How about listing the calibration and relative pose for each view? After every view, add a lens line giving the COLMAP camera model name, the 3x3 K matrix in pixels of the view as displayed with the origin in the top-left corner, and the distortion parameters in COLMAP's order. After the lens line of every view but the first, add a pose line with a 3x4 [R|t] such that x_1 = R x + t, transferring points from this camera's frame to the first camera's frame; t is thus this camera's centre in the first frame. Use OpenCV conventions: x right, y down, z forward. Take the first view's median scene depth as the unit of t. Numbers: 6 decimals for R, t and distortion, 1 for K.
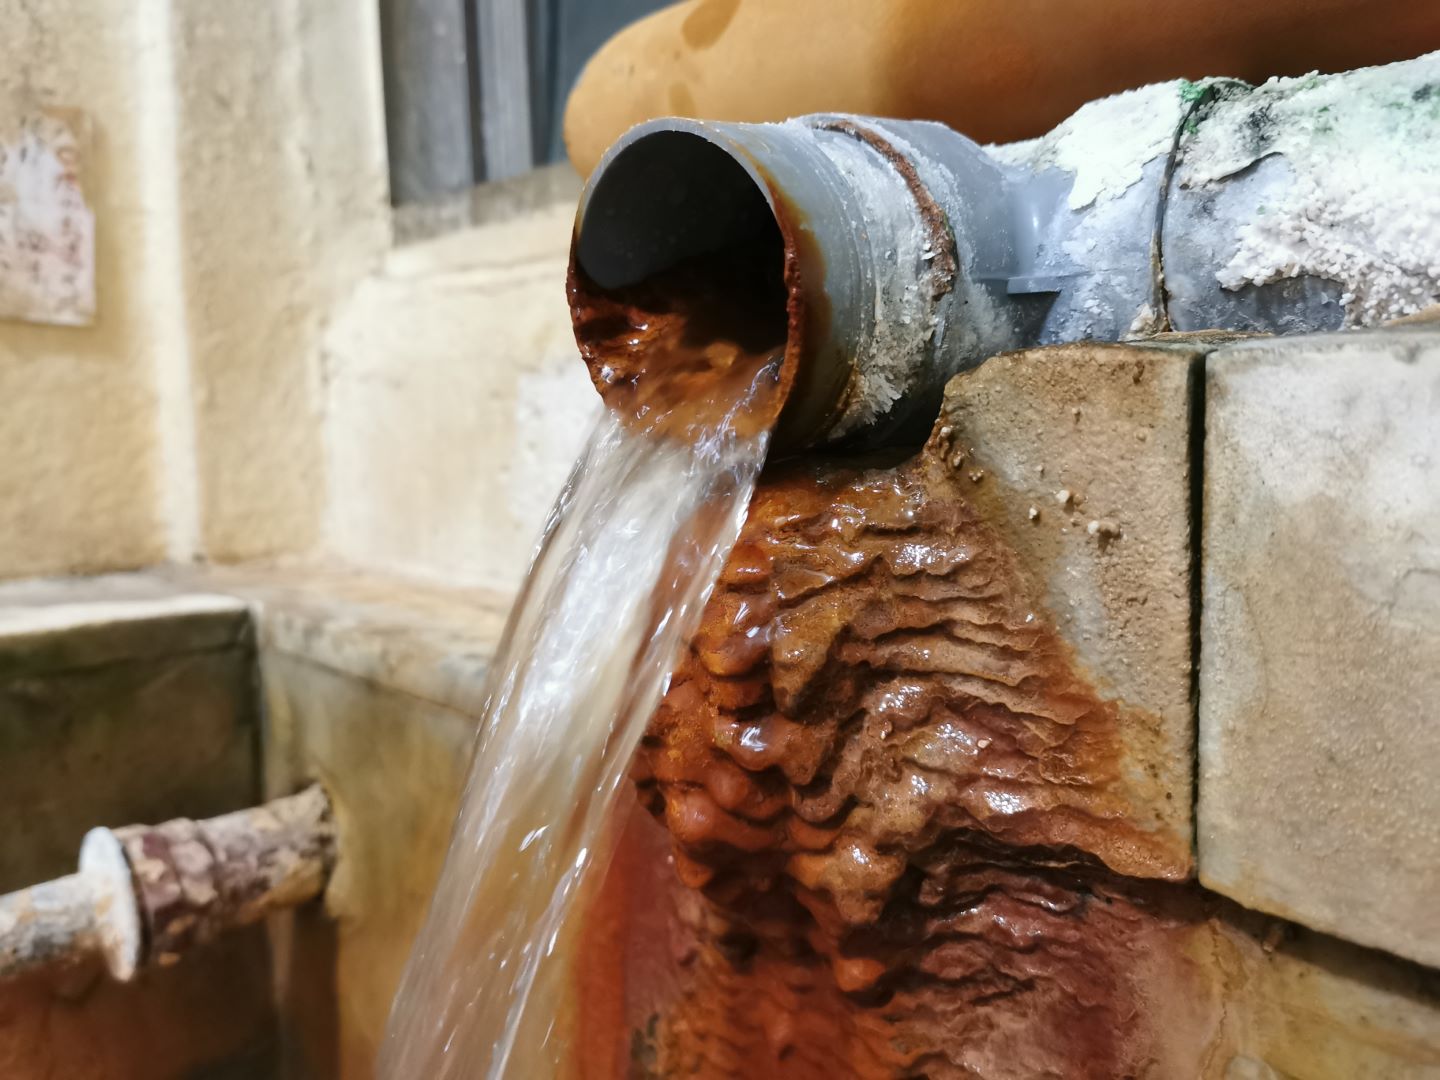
lens RADIAL K [[1138.5, 0, 720.0], [0, 1138.5, 540.0], [0, 0, 1]] dist [0.001126, 0.000072]
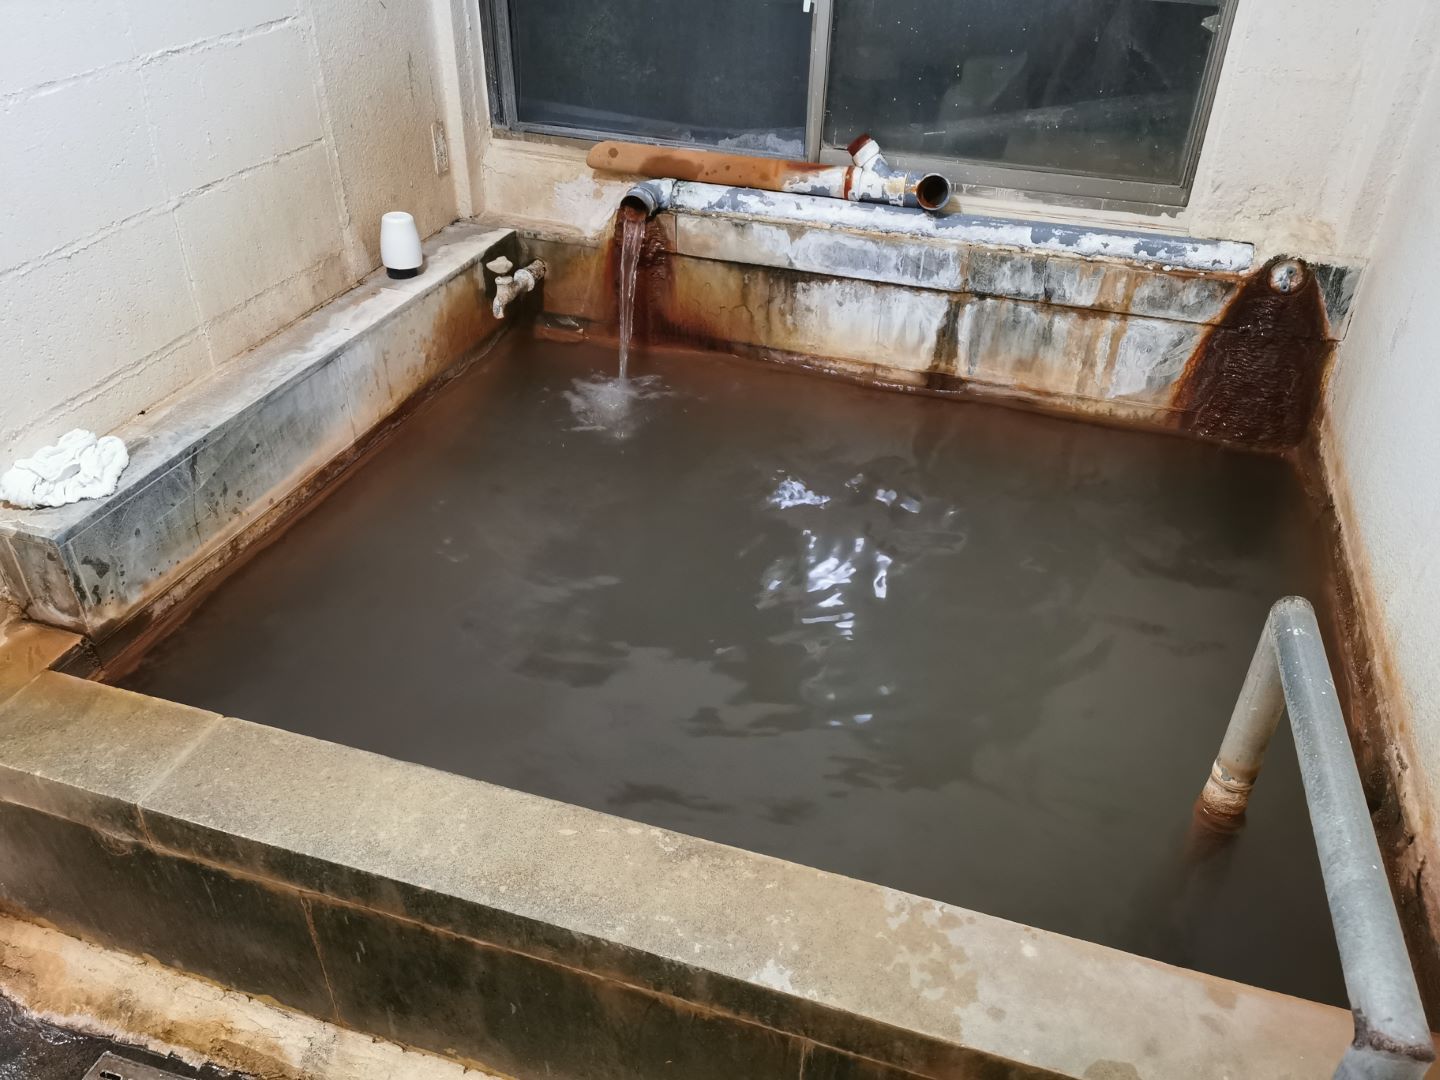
lens RADIAL K [[1138.5, 0, 720.0], [0, 1138.5, 540.0], [0, 0, 1]] dist [0.001126, 0.000072]
pose [[0.871986, -0.236751, 0.428474, -2.579909], [0.010466, 0.884089, 0.467201, -1.348127], [-0.489420, -0.402908, 0.773391, -4.993849]]
